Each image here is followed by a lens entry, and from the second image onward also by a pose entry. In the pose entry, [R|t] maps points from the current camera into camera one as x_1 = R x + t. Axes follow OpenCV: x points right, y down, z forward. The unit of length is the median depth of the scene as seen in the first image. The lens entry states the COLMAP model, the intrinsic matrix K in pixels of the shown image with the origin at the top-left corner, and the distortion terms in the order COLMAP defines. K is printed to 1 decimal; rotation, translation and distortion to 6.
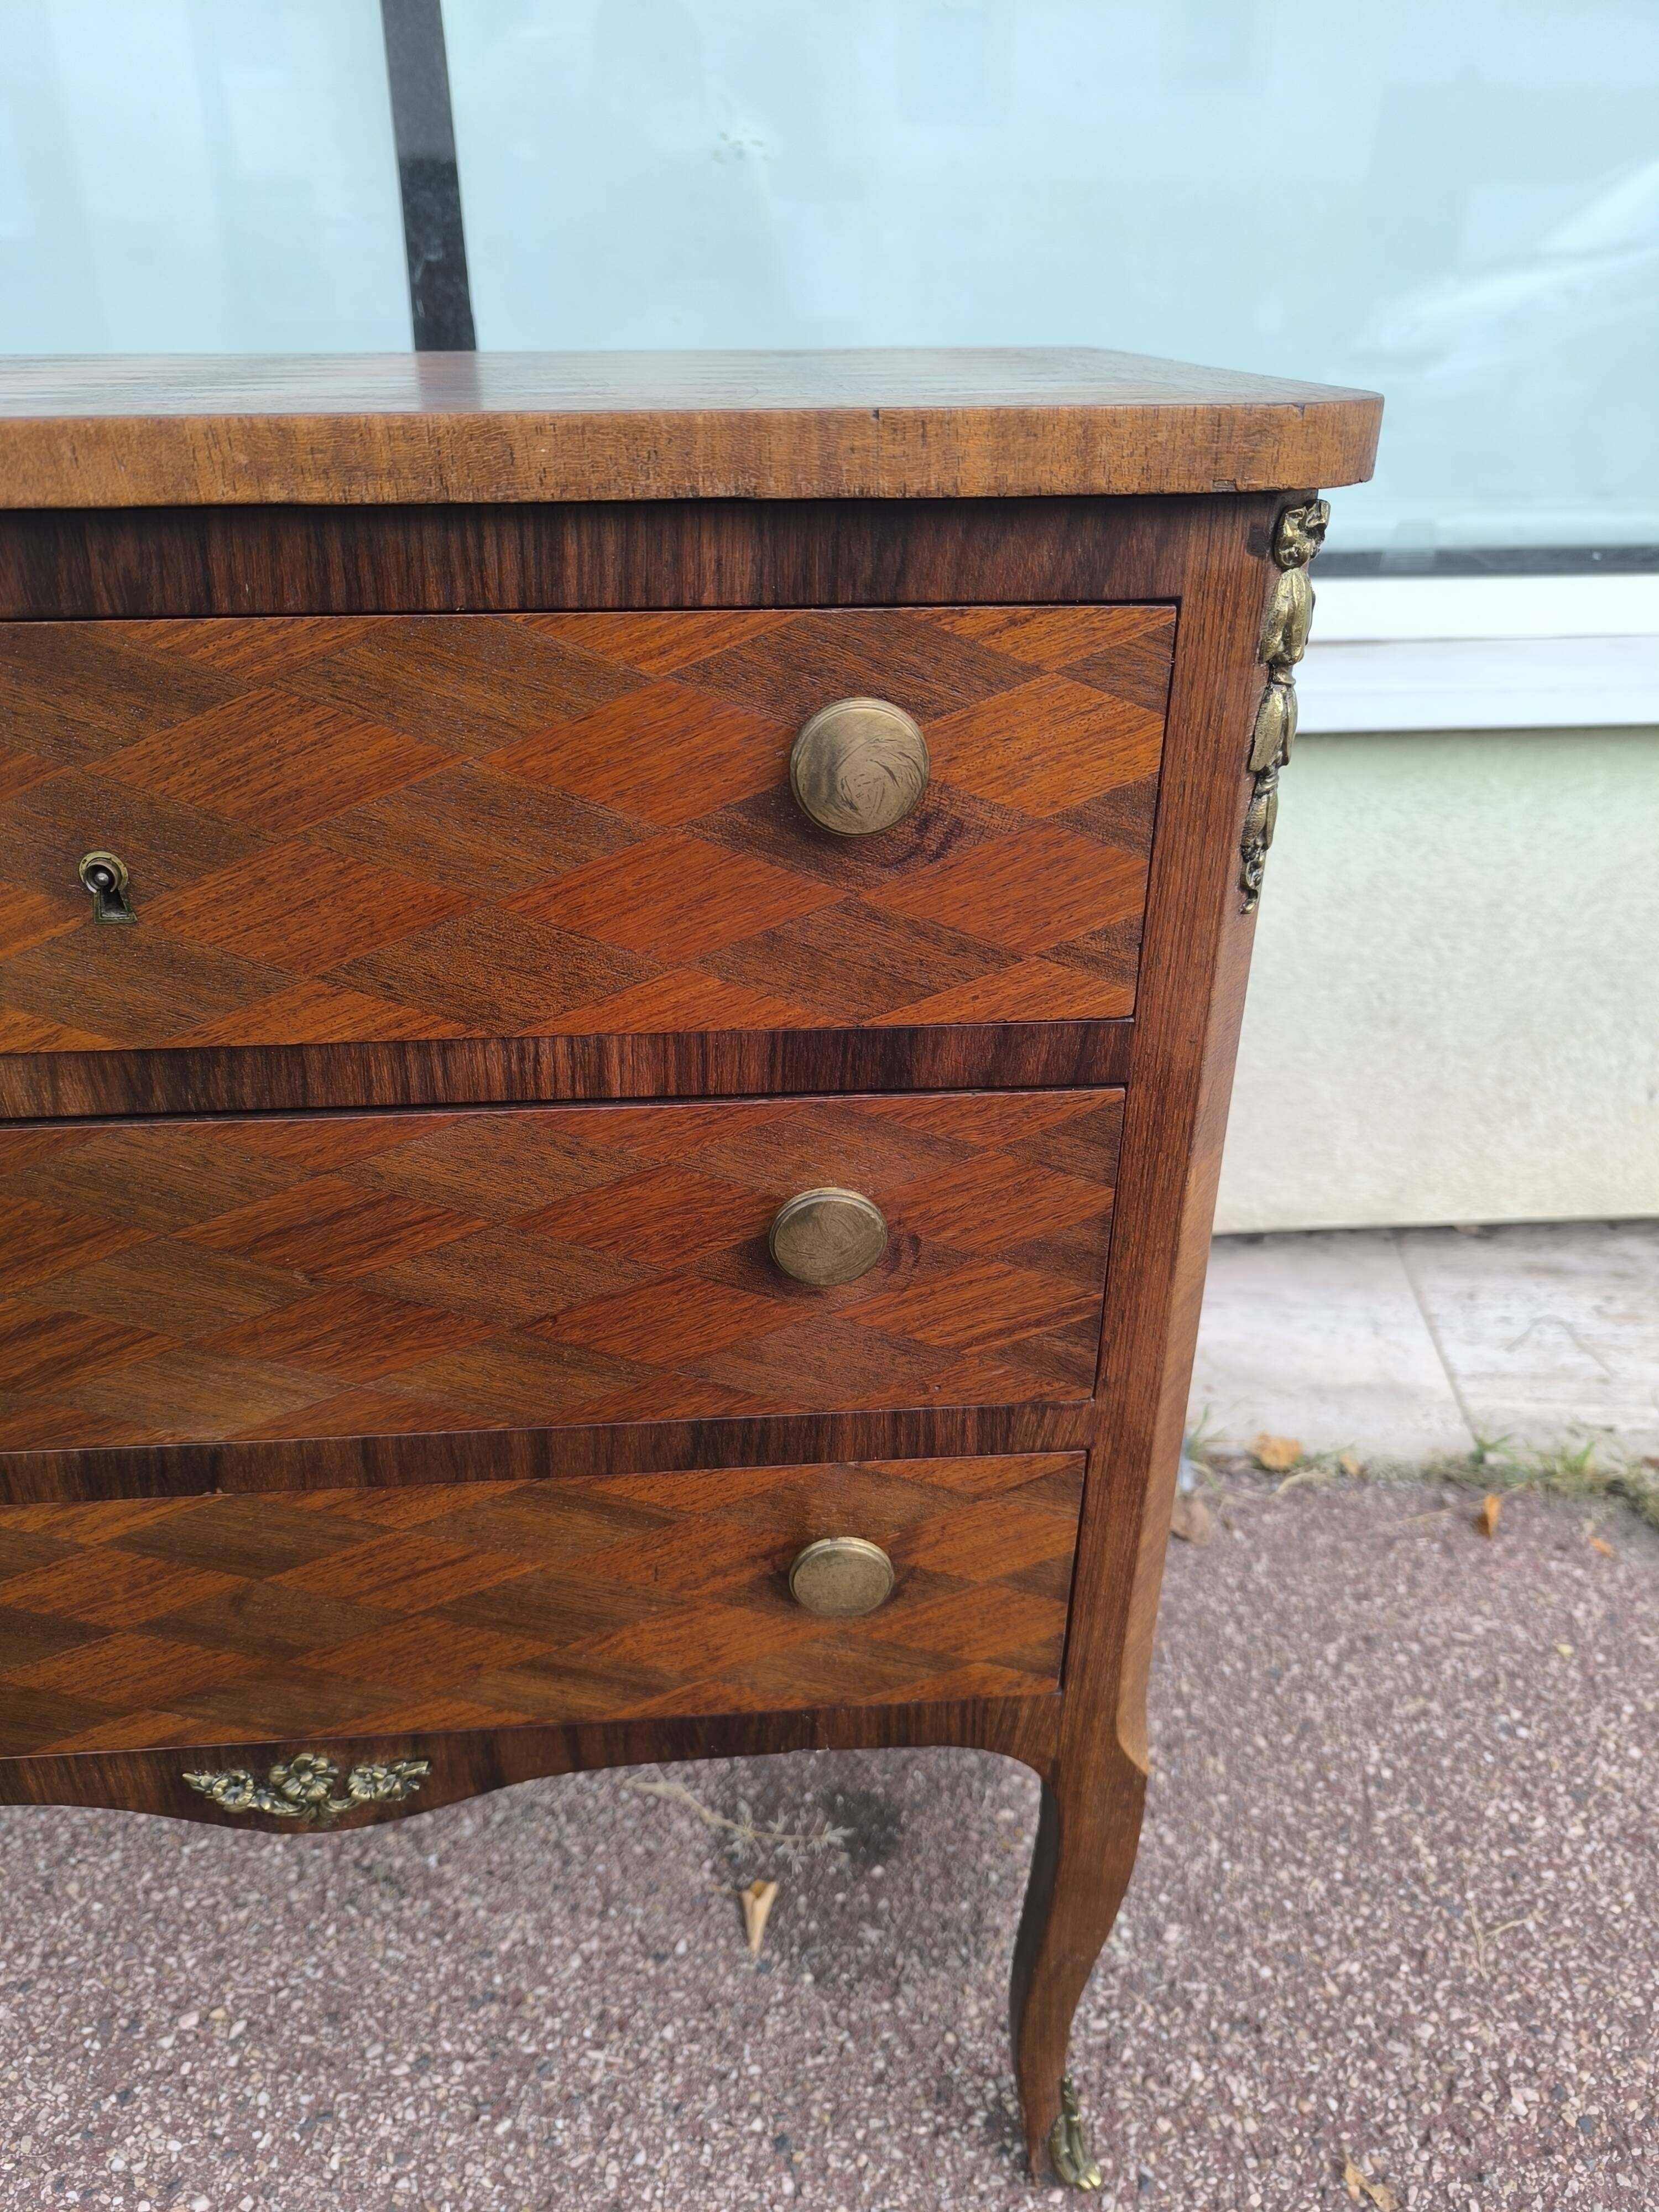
lens RADIAL K [[1548.3, 0, 815.7], [0, 1548.3, 1087.2], [0, 0, 1]] dist [0.013047, -0.028311]
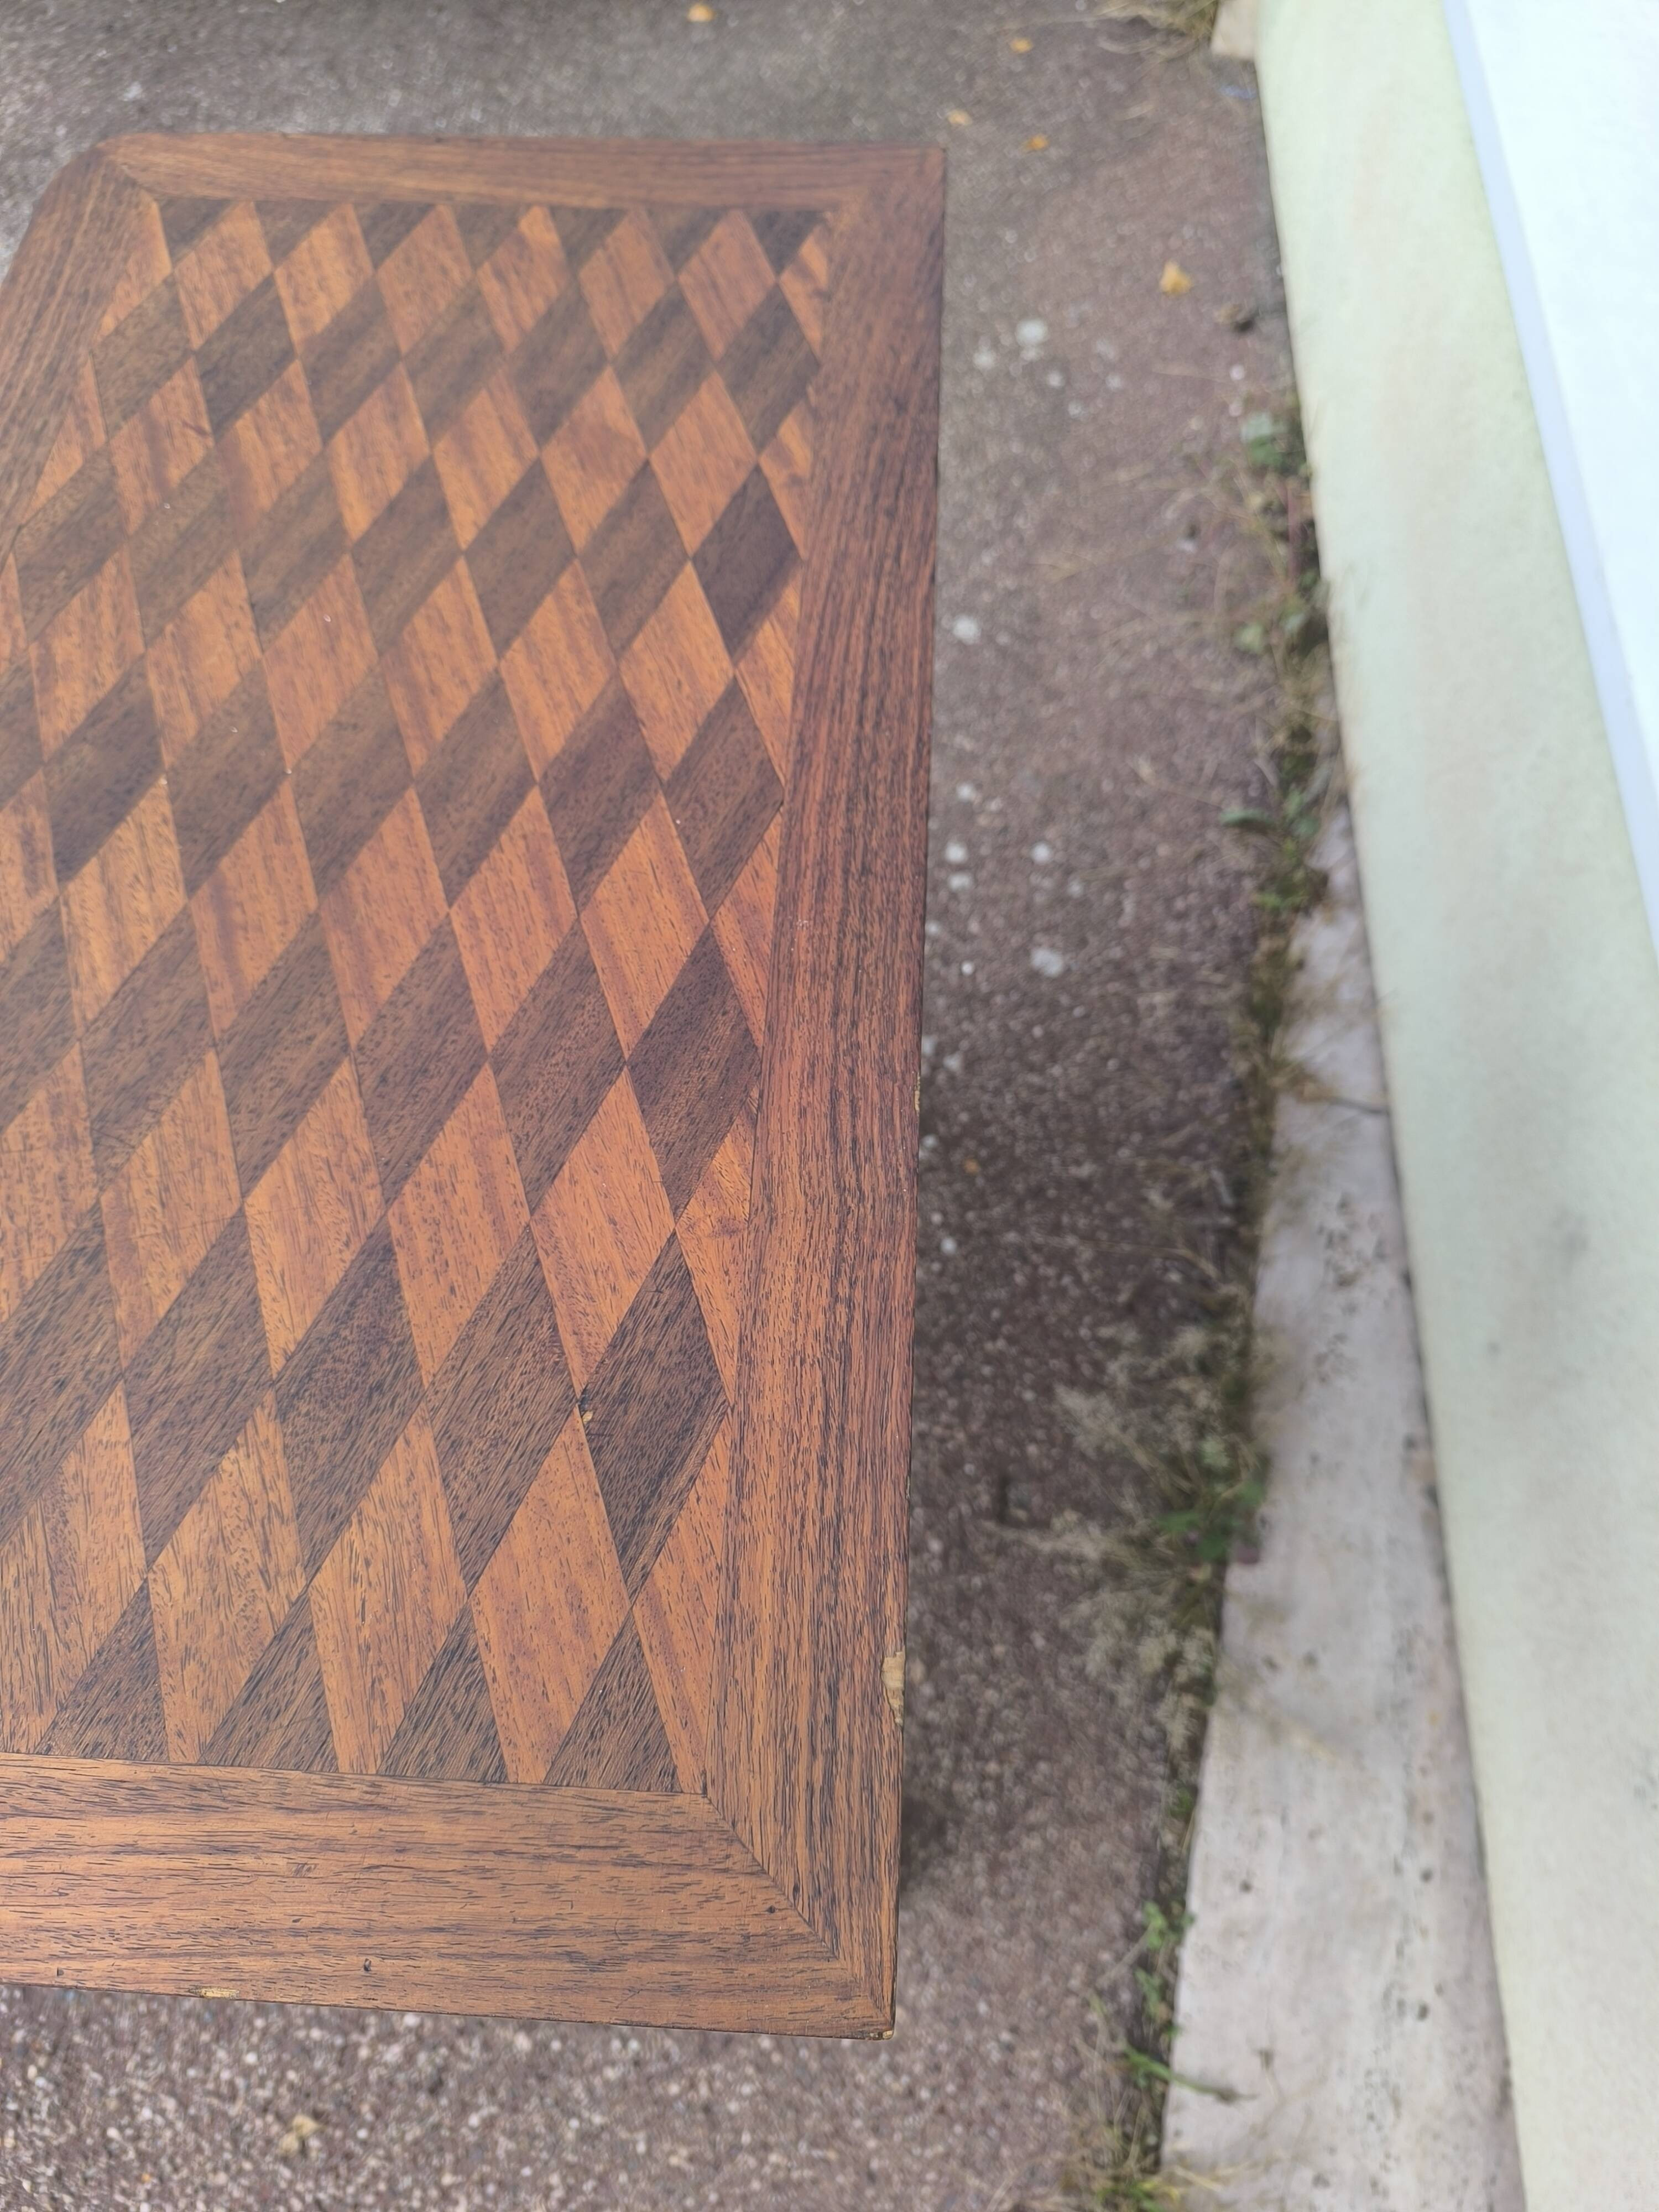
lens RADIAL K [[1548.3, 0, 819.4], [0, 1548.3, 1094.5], [0, 0, 1]] dist [0.013047, -0.028311]
pose [[-0.122201, 0.880846, -0.457359, 0.119960], [-0.444899, 0.363308, 0.818580, -0.838450], [0.887205, 0.303510, 0.347491, 0.635059]]
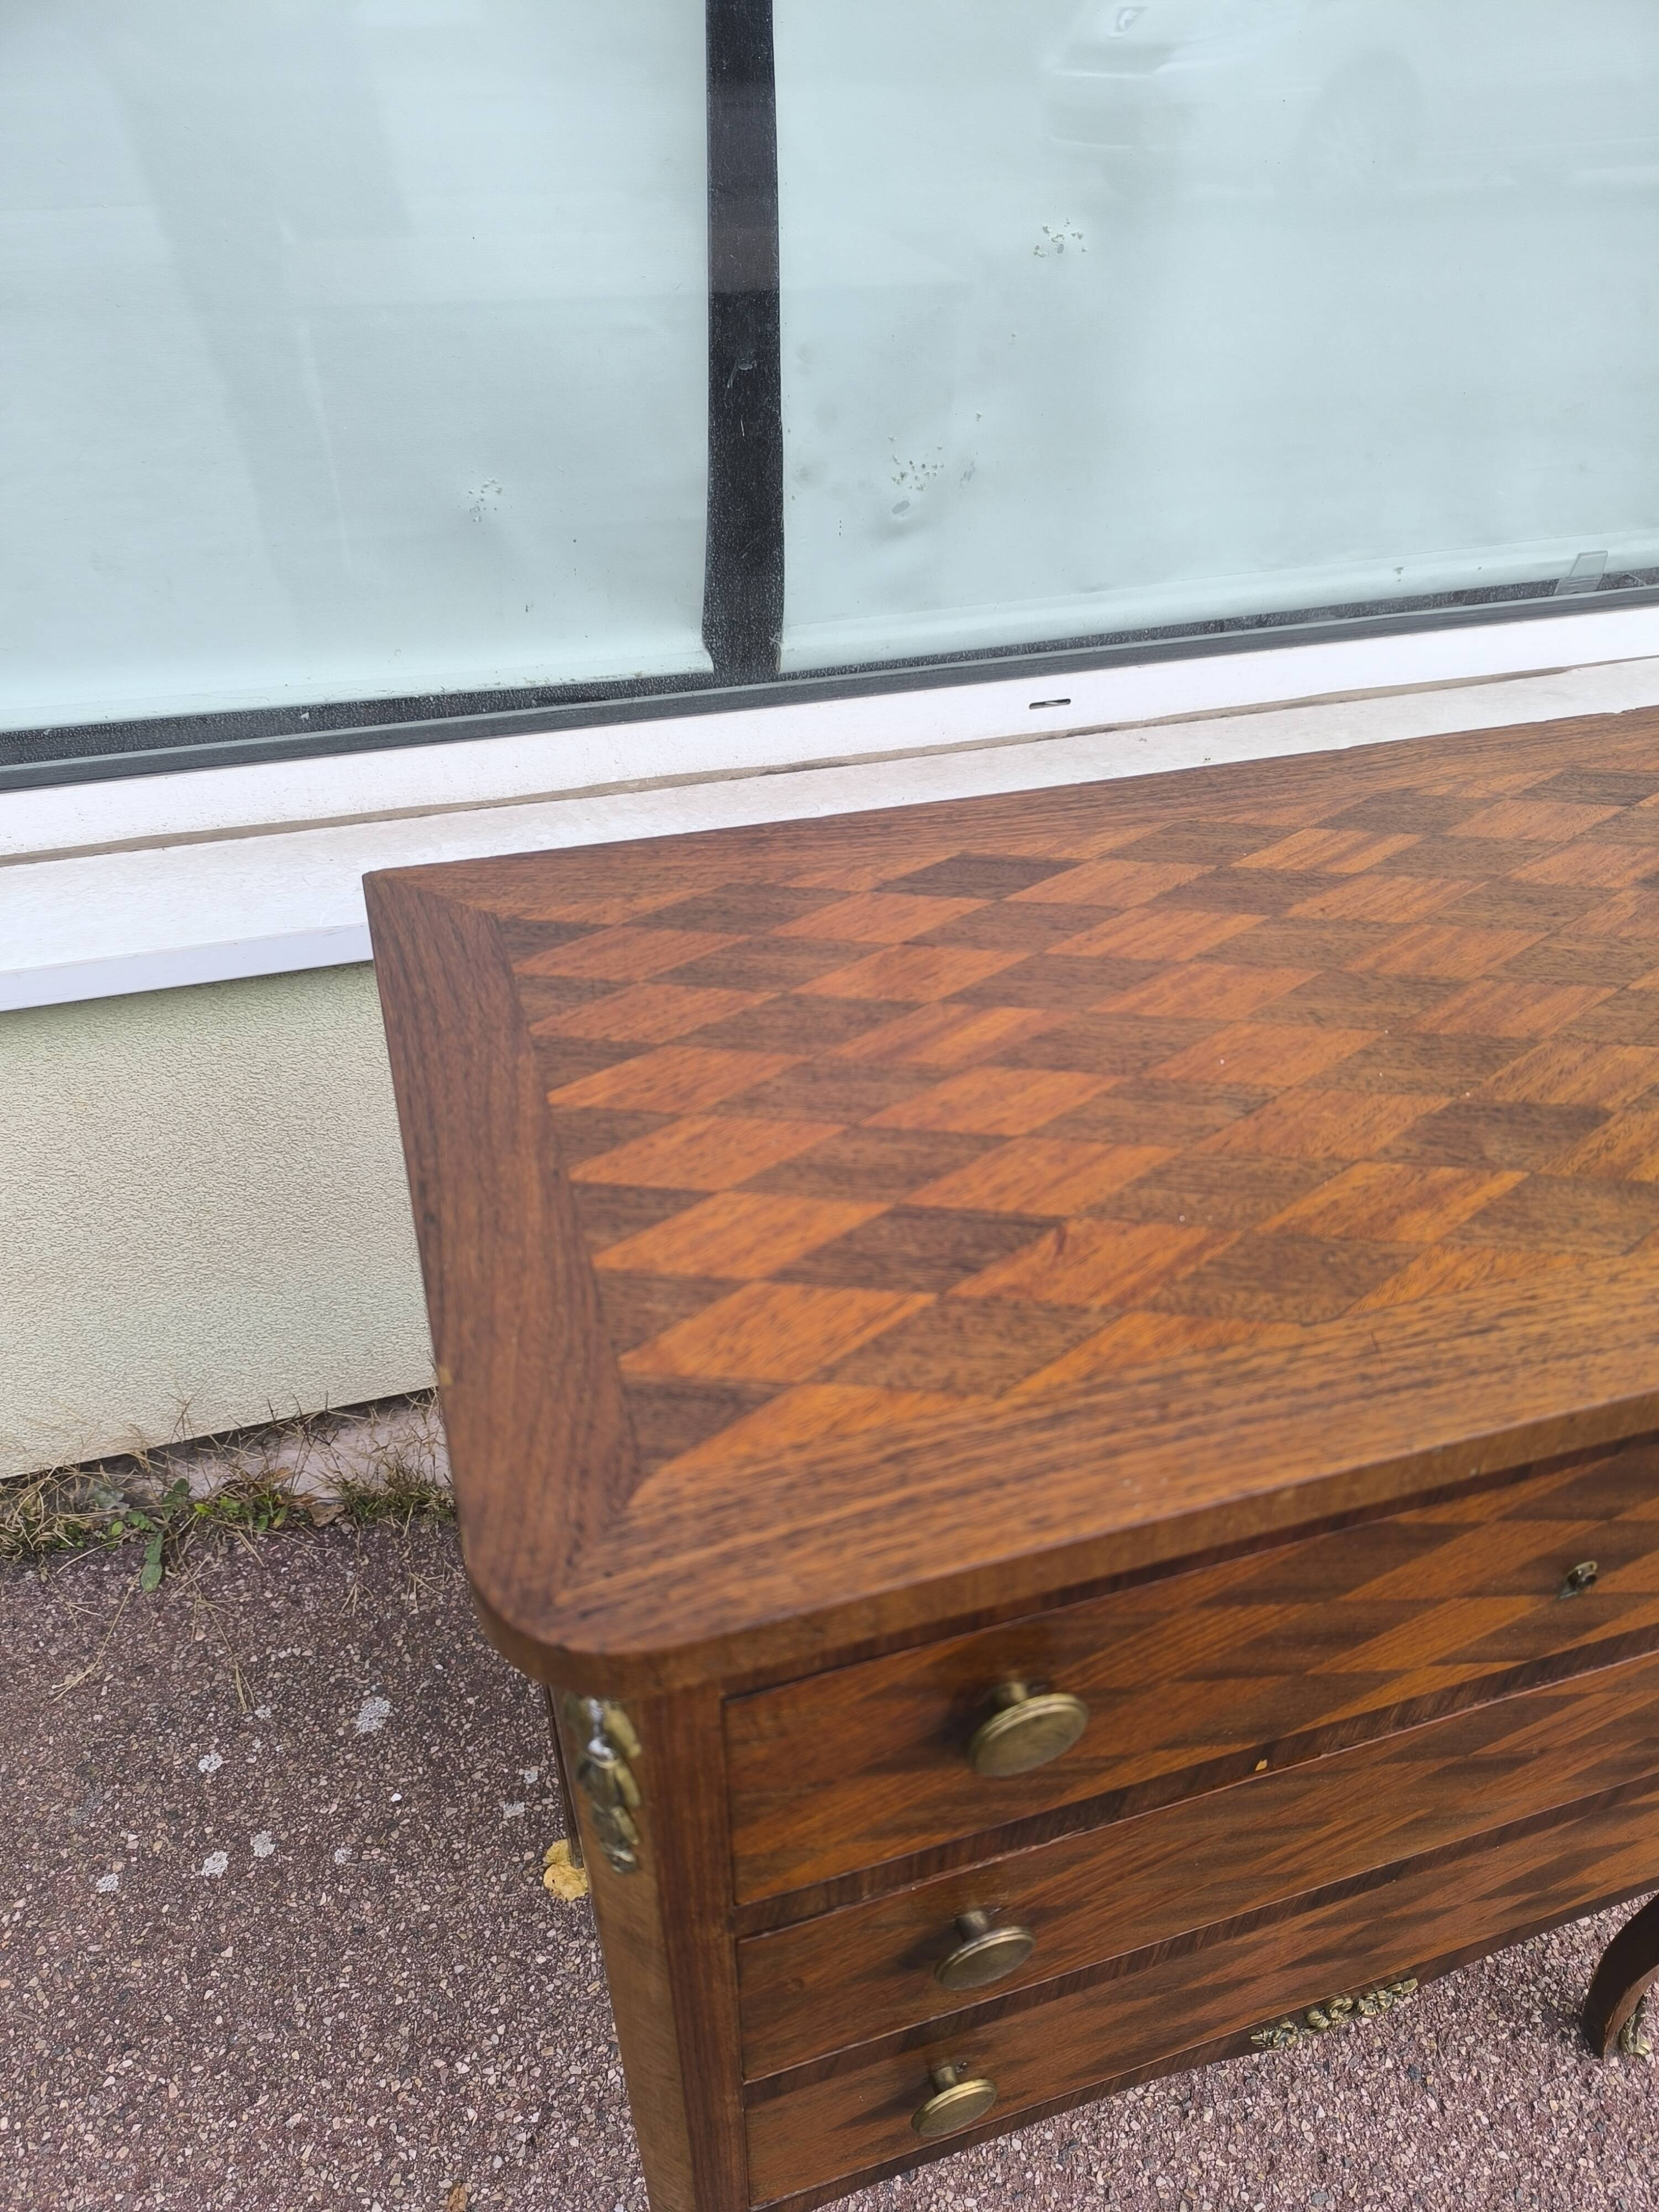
lens RADIAL K [[1531.9, 0, 831.5], [0, 1531.9, 1120.7], [0, 0, 1]] dist [0.022857, -0.027694]
pose [[0.972017, -0.131487, 0.194663, -0.630095], [0.088872, 0.972915, 0.213398, -0.411074], [-0.217449, -0.190126, 0.957376, 0.014936]]
